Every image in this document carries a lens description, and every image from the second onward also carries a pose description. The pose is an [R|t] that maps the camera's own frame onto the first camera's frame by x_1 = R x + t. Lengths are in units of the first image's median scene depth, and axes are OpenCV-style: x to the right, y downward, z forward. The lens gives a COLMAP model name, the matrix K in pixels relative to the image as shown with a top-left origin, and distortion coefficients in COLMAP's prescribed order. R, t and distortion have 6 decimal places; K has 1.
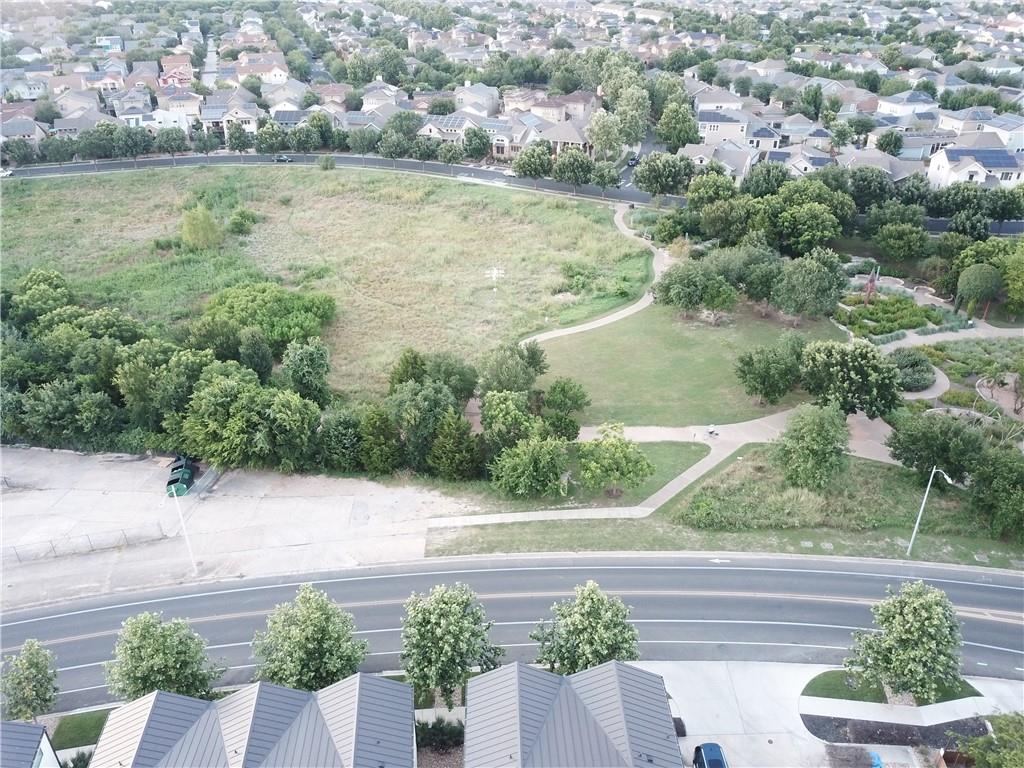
lens RADIAL K [[793.8, 0, 514.4], [0, 793.8, 389.9], [0, 0, 1]] dist [0.040280, -0.049577]
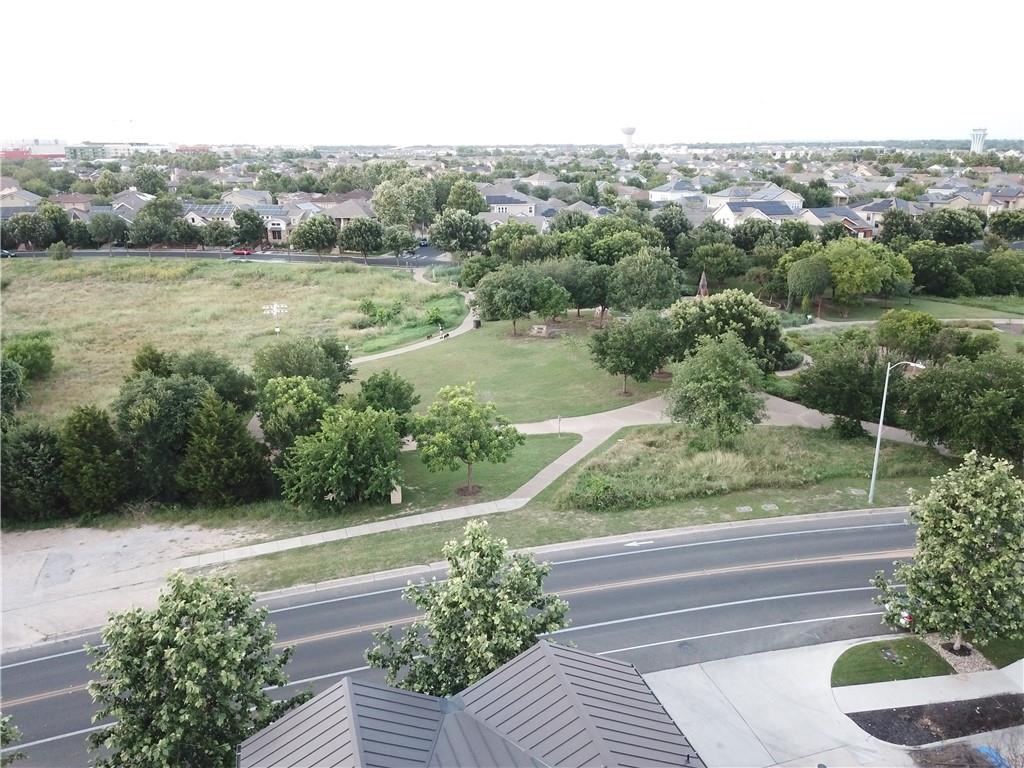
lens RADIAL K [[793.8, 0, 510.1], [0, 793.8, 379.5], [0, 0, 1]] dist [0.040280, -0.049577]
pose [[0.964810, -0.083331, 0.249393, -0.004120], [0.134685, 0.971203, -0.196532, 0.175368], [-0.225835, 0.223206, 0.948250, 0.312653]]
